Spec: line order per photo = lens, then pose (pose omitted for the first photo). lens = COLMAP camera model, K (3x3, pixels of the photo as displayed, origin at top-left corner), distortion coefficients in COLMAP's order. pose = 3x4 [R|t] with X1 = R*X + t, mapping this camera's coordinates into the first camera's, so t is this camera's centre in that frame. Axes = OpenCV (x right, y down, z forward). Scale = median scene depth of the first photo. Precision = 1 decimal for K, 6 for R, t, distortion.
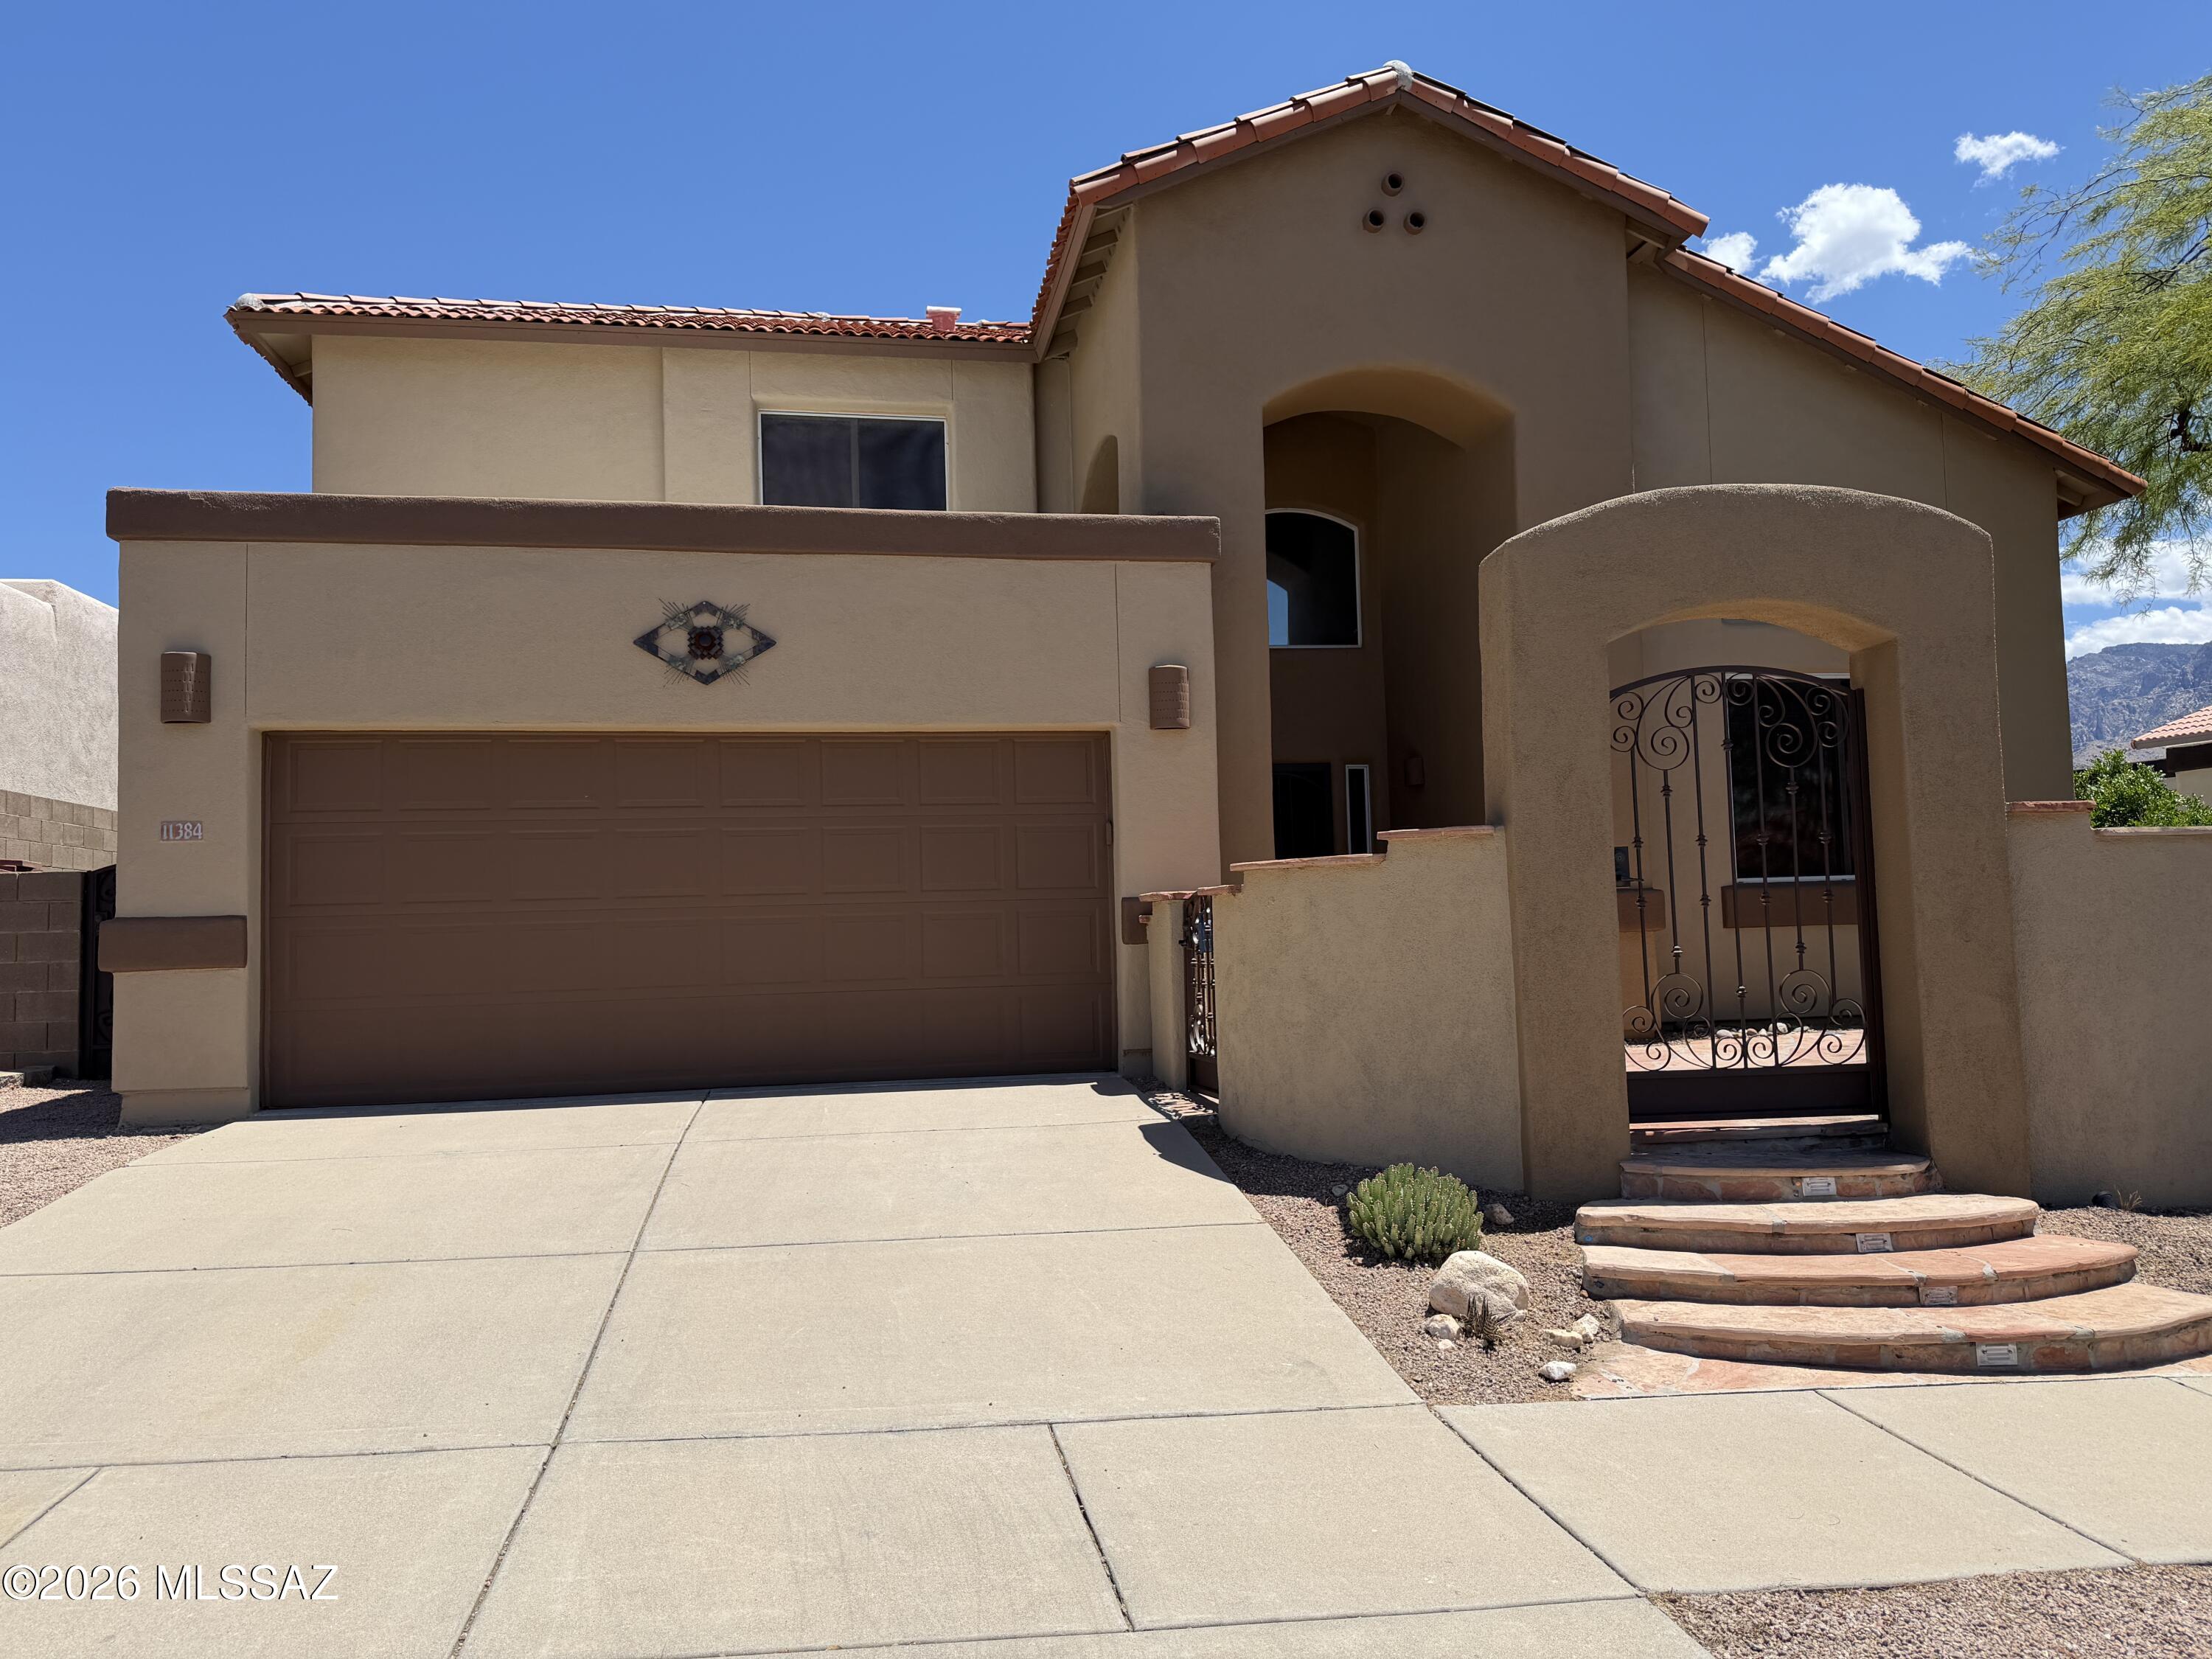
lens RADIAL K [[1568.6, 0, 1126.8], [0, 1568.6, 836.2], [0, 0, 1]] dist [0.019430, -0.027347]
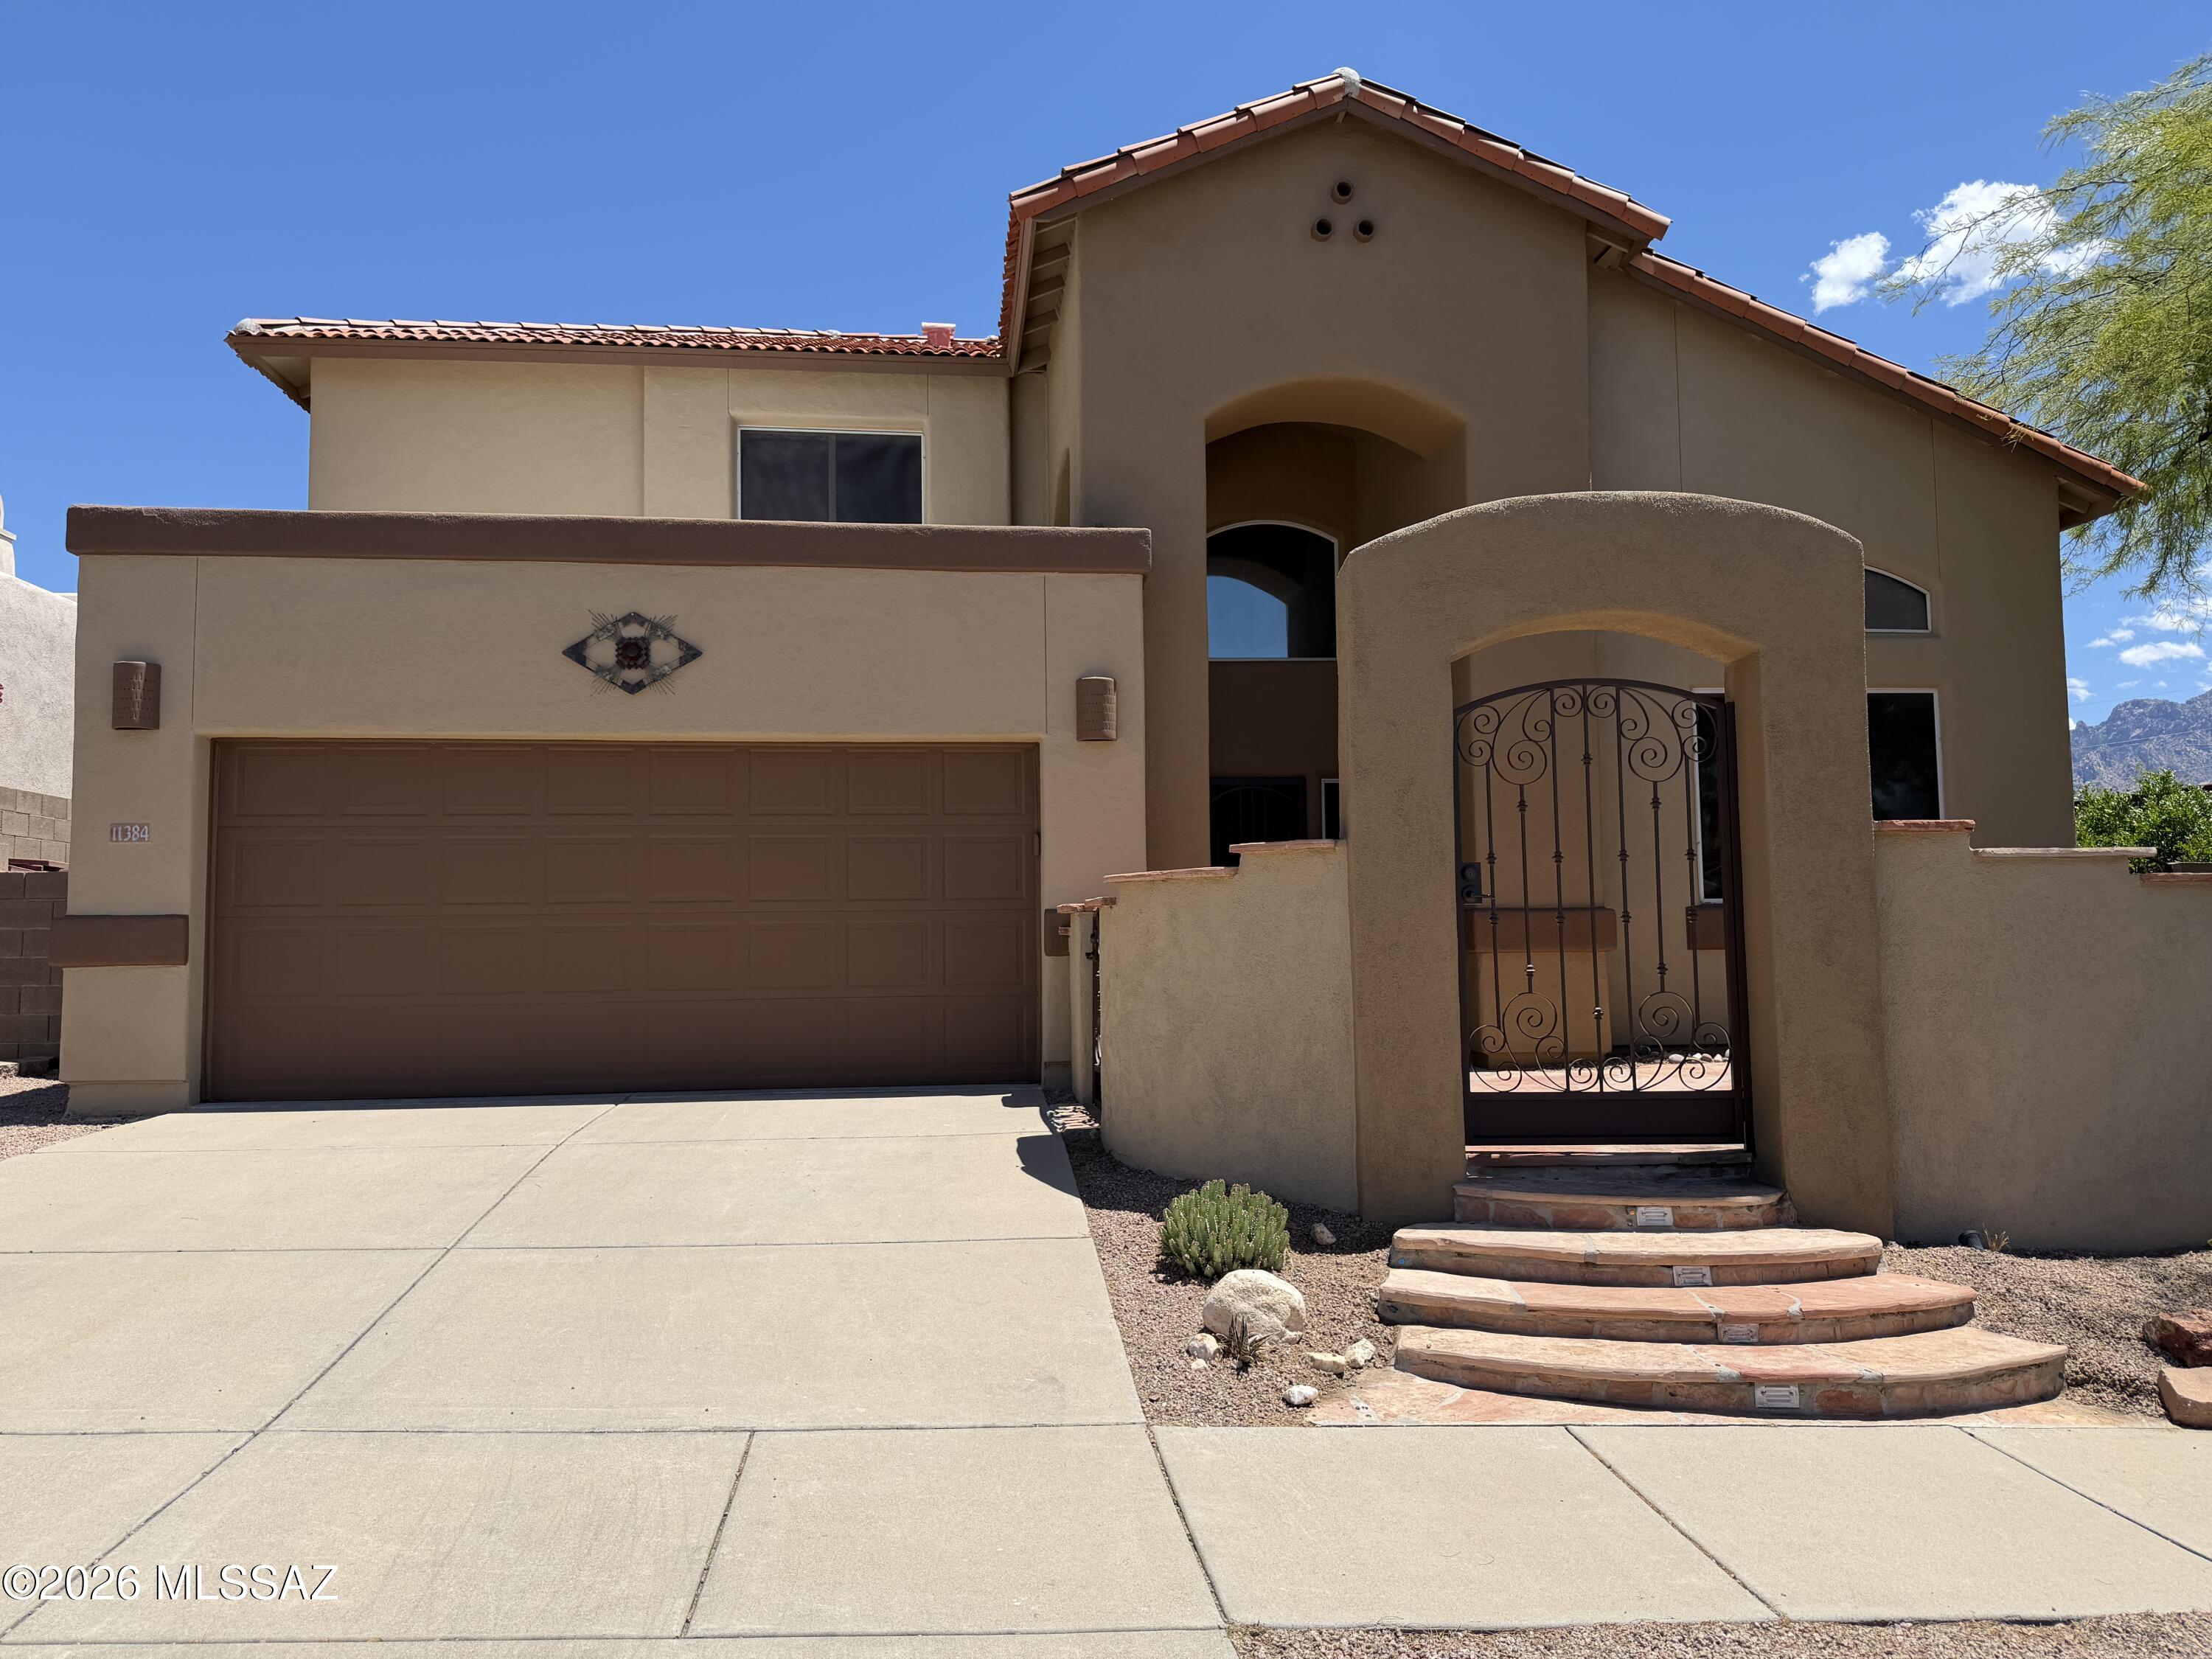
lens RADIAL K [[1568.6, 0, 1112.1], [0, 1568.6, 837.7], [0, 0, 1]] dist [0.019430, -0.027347]
pose [[0.997297, 0.010202, -0.072766, 0.117799], [-0.010783, 0.999913, -0.007589, 0.000656], [0.072682, 0.008353, 0.997320, 0.006846]]
